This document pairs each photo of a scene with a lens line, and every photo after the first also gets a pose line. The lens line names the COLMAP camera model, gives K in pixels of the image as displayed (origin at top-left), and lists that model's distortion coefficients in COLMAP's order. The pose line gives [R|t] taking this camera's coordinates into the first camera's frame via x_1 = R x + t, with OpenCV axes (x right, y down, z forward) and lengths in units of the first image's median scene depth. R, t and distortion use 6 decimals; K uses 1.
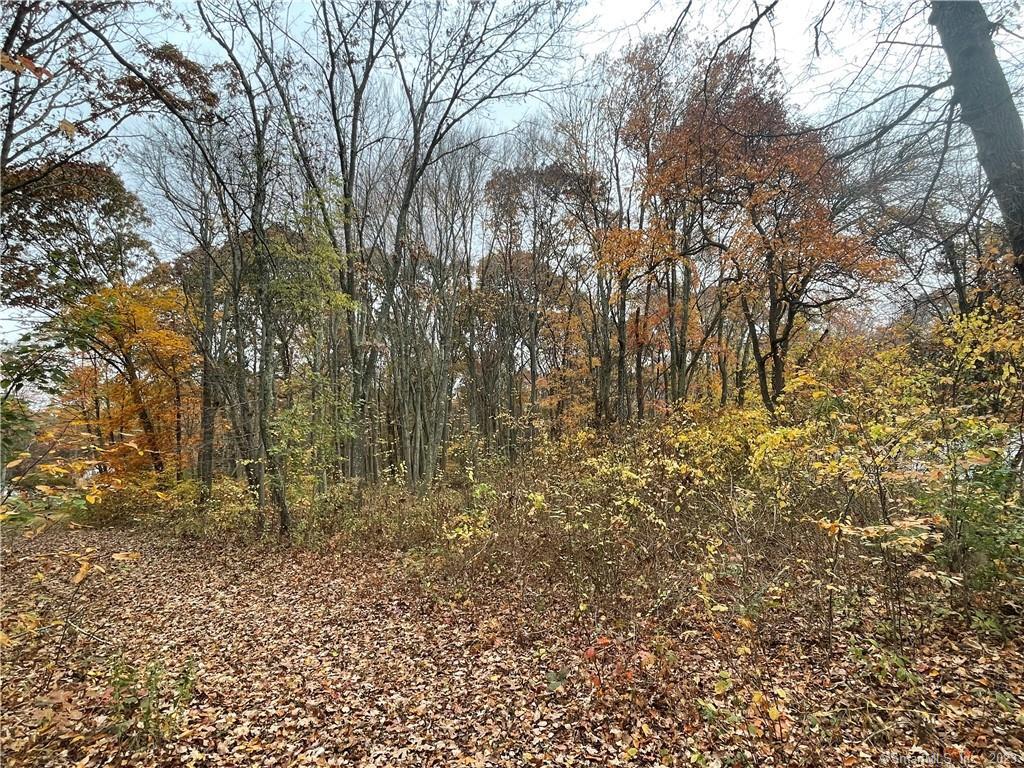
lens RADIAL K [[528.4, 0, 512.0], [0, 528.4, 384.0], [0, 0, 1]] dist [0.002300, 0.000246]
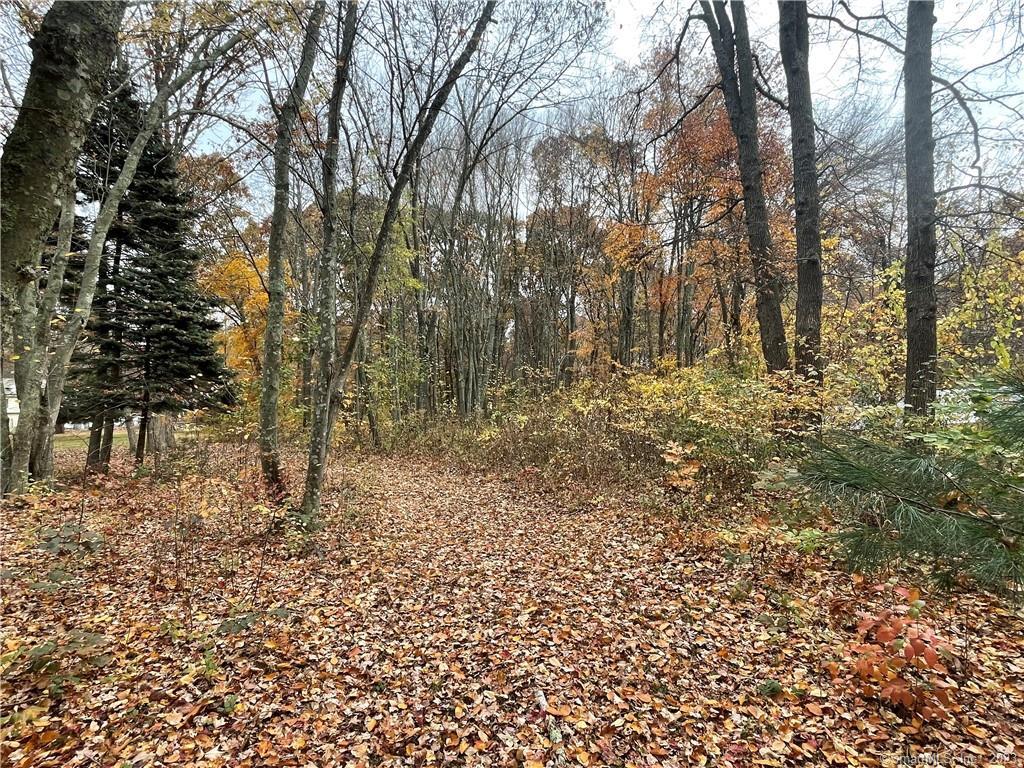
lens RADIAL K [[528.4, 0, 512.0], [0, 528.4, 384.0], [0, 0, 1]] dist [0.002300, 0.000246]
pose [[0.994387, 0.021928, -0.103508, 0.037851], [-0.010299, 0.993702, 0.111579, -0.022753], [0.105303, -0.109886, 0.988350, -0.163799]]
